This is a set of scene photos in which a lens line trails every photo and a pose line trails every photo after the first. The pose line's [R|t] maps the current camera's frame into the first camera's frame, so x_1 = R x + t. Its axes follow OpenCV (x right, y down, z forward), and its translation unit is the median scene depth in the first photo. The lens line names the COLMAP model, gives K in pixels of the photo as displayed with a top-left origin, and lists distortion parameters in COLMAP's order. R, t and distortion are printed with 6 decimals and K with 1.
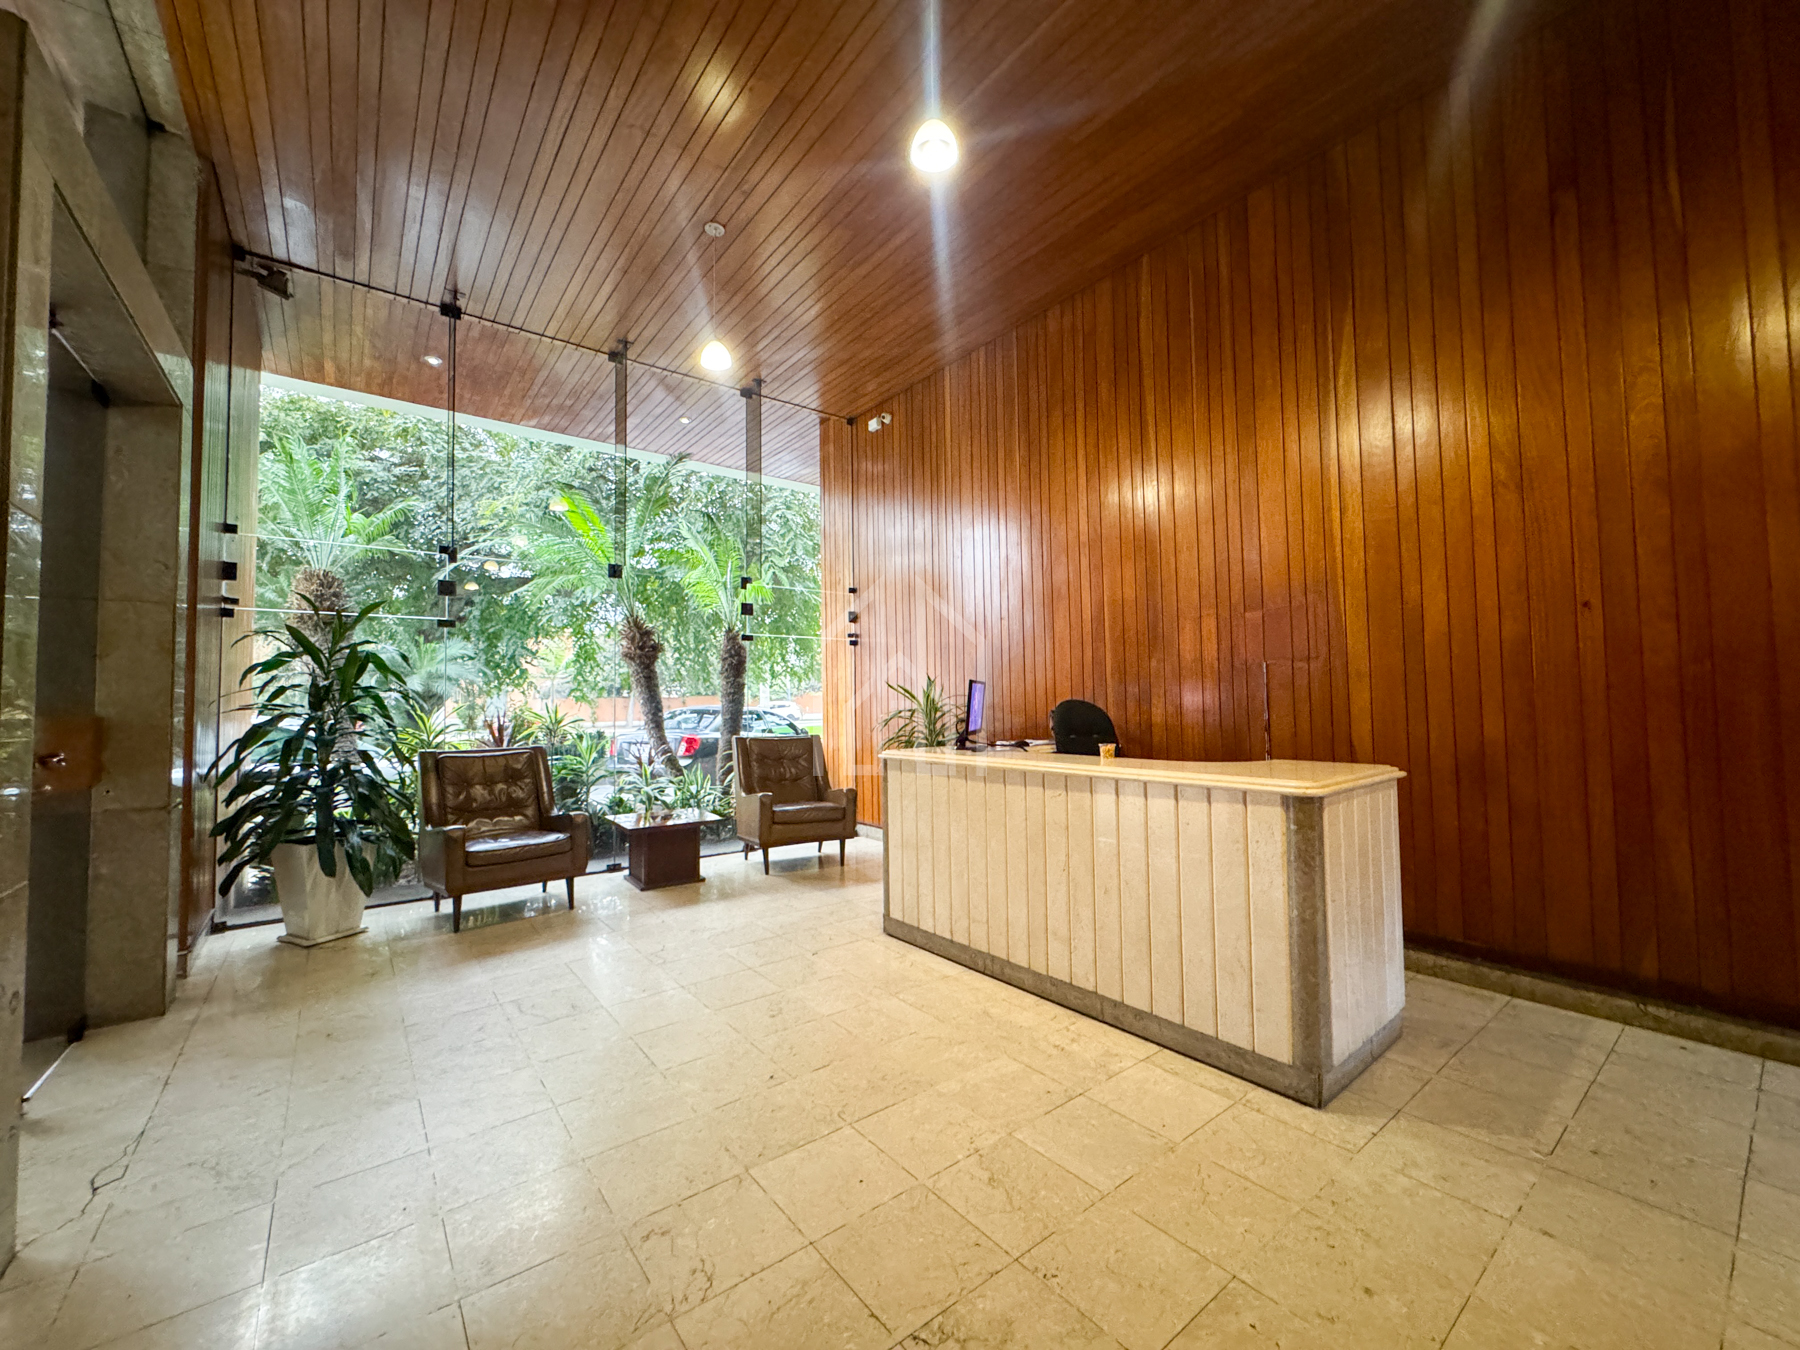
lens RADIAL K [[718.9, 0, 899.3], [0, 718.9, 672.2], [0, 0, 1]] dist [-0.001243, 0.000780]
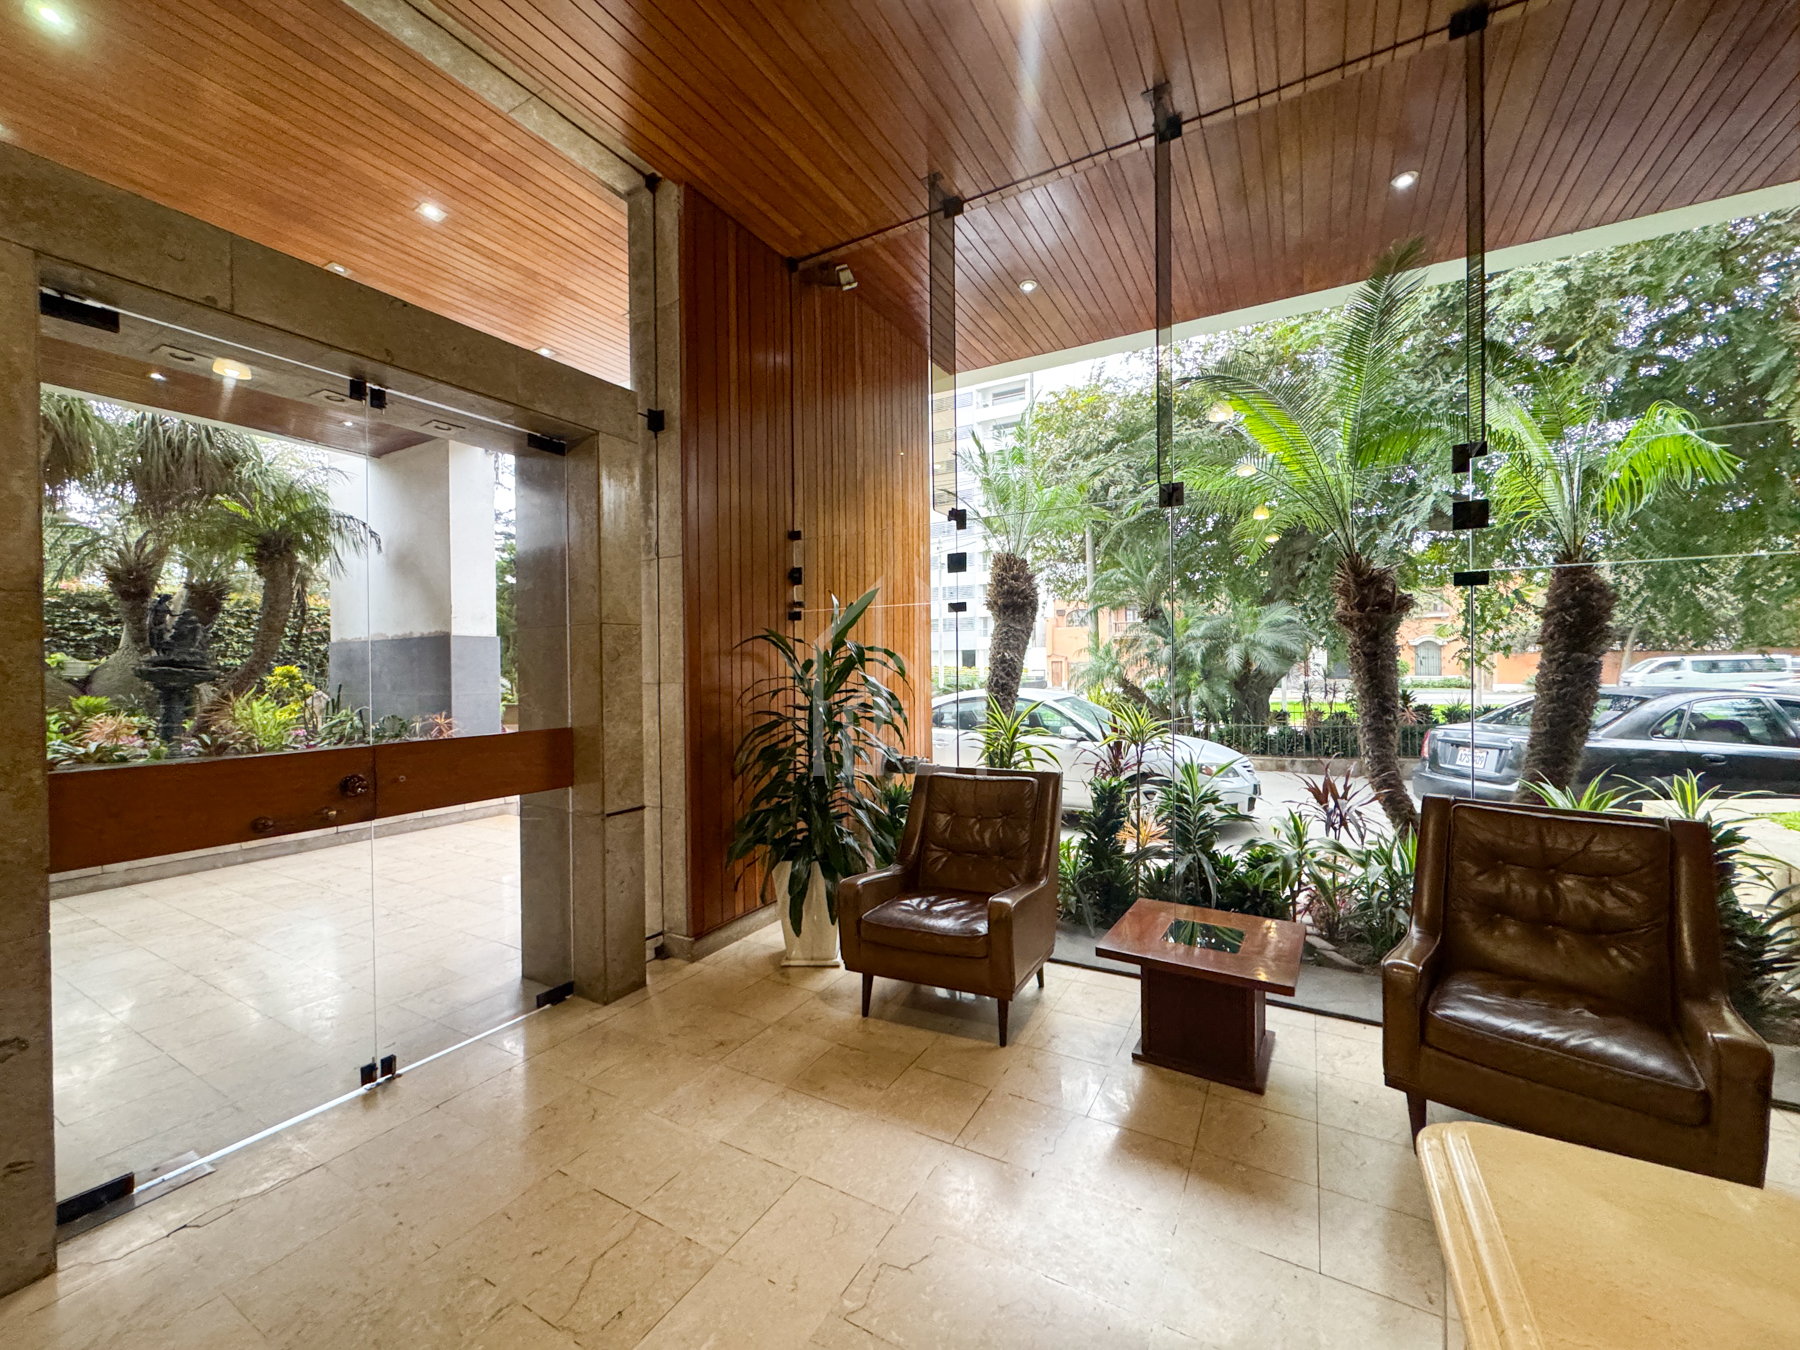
lens RADIAL K [[718.9, 0, 899.3], [0, 718.9, 672.2], [0, 0, 1]] dist [-0.001243, 0.000780]
pose [[0.382007, 0.016397, -0.924014, 0.099206], [0.044858, 0.998335, 0.036261, -0.031759], [0.923070, -0.055302, 0.380636, 0.731579]]
